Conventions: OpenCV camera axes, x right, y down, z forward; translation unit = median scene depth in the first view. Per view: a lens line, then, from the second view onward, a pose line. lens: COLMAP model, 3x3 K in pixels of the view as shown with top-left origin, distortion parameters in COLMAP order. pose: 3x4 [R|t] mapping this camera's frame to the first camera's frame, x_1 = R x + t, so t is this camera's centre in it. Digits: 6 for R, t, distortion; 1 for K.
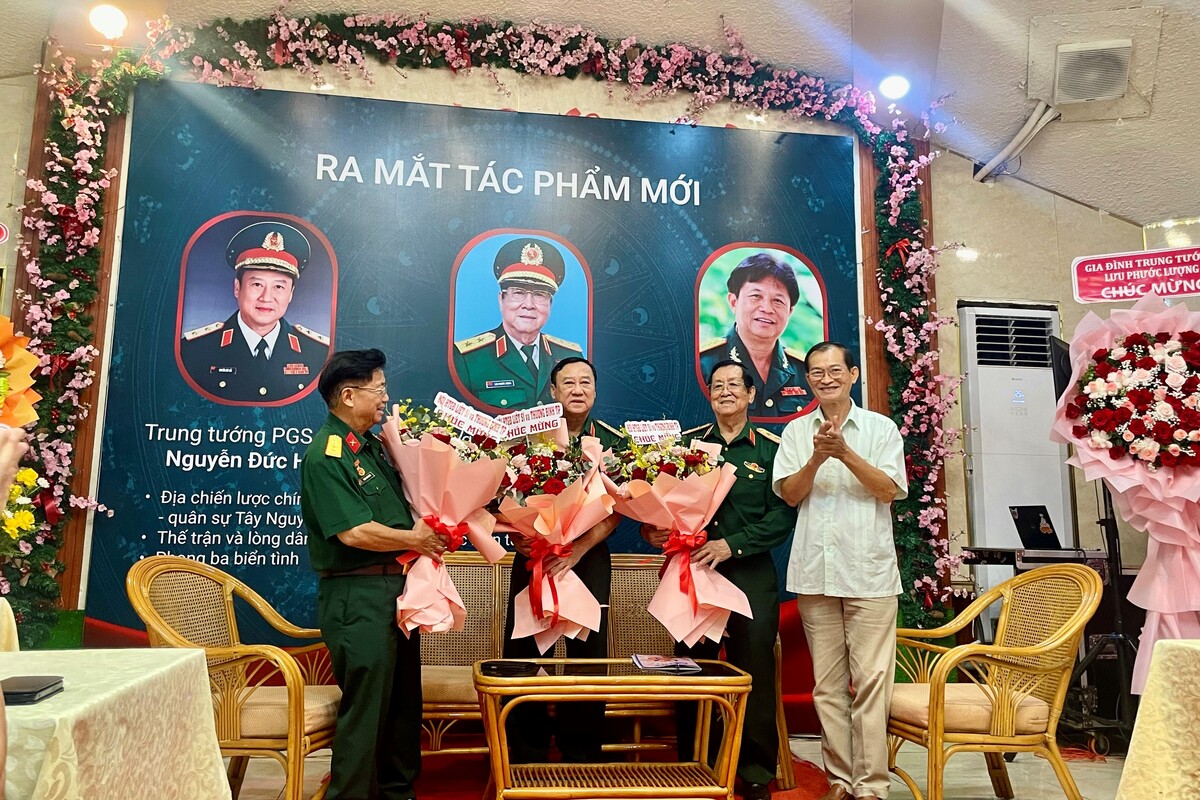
lens RADIAL K [[1073.0, 0, 596.4], [0, 1073.0, 336.3], [0, 0, 1]] dist [0.114165, -0.195691]
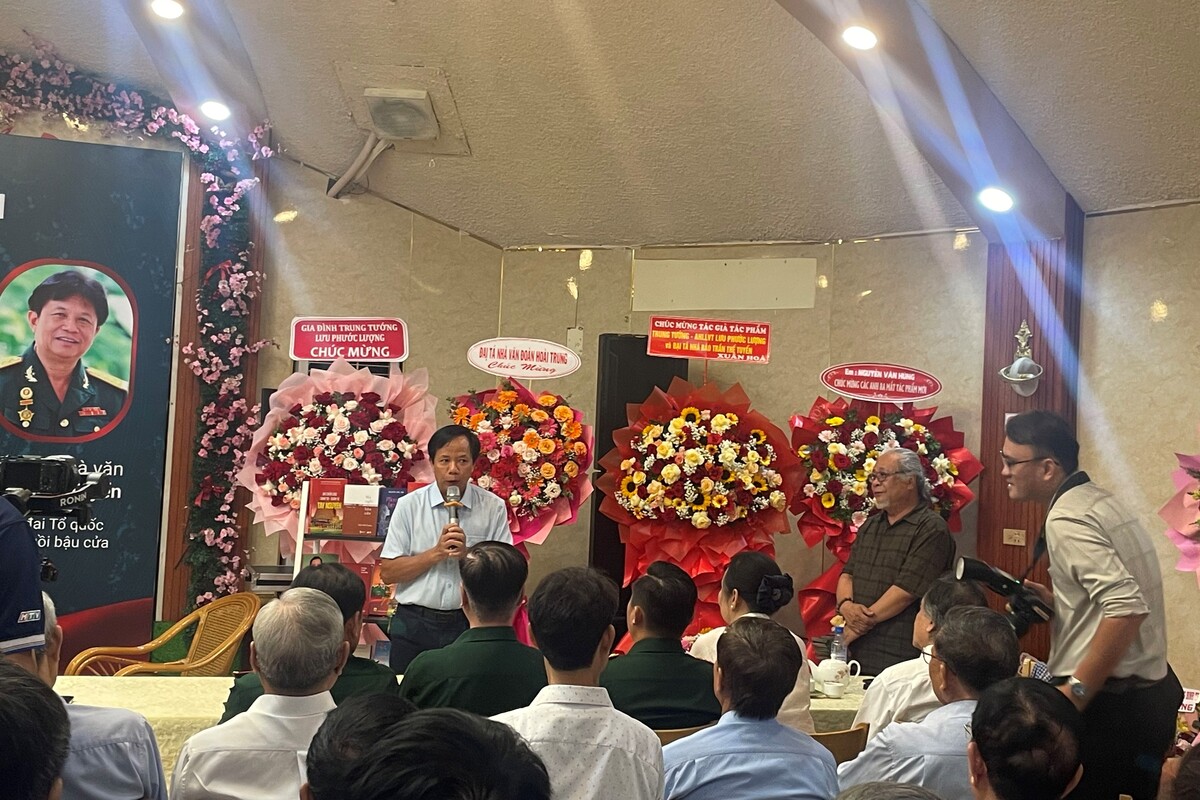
lens RADIAL K [[1572.0, 0, 599.7], [0, 1572.0, 328.3], [0, 0, 1]] dist [0.200147, -0.586928]
pose [[0.988882, 0.041829, 0.142695, 0.446669], [-0.056037, 0.993701, 0.097046, -0.202397], [-0.137737, -0.103964, 0.984997, -0.539711]]
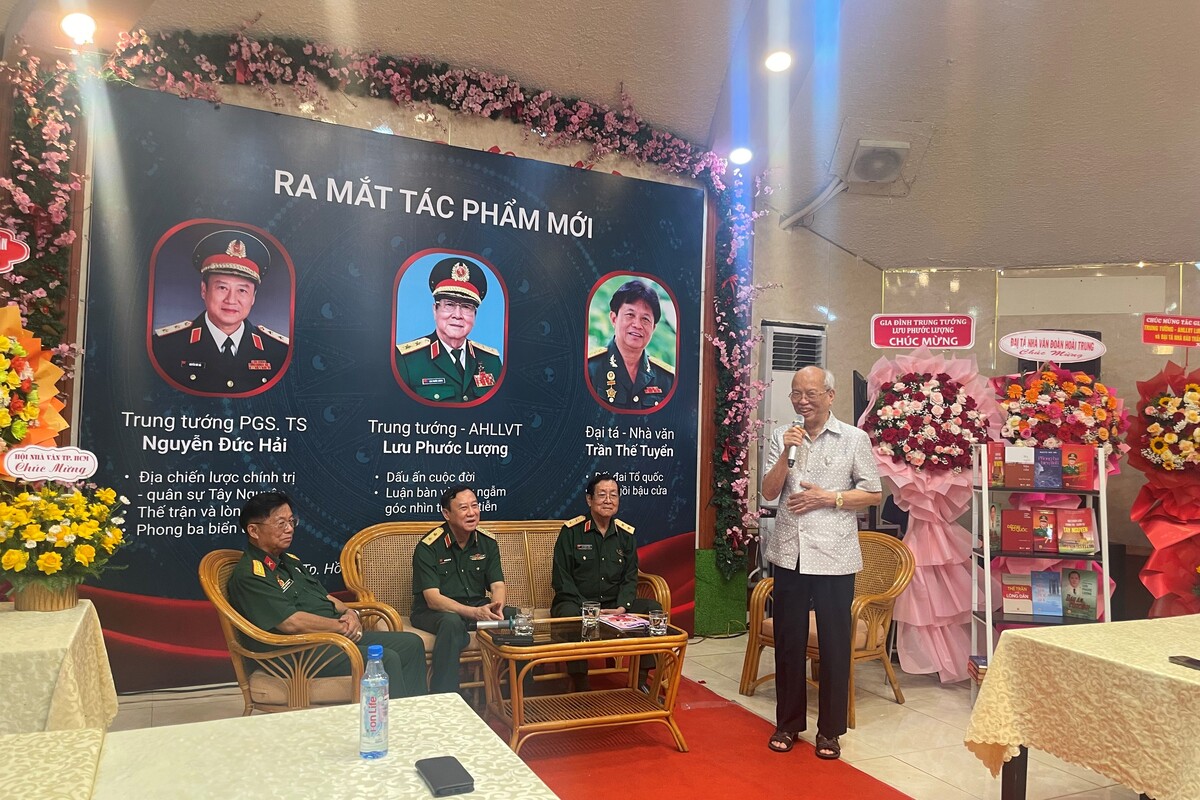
lens RADIAL K [[903.6, 0, 598.9], [0, 903.6, 396.4], [0, 0, 1]] dist [0.102913, -0.147309]
pose [[0.956330, 0.027685, 0.290976, -0.203068], [-0.071235, 0.987563, 0.140161, -0.092270], [-0.283476, -0.154767, 0.946408, -0.019618]]
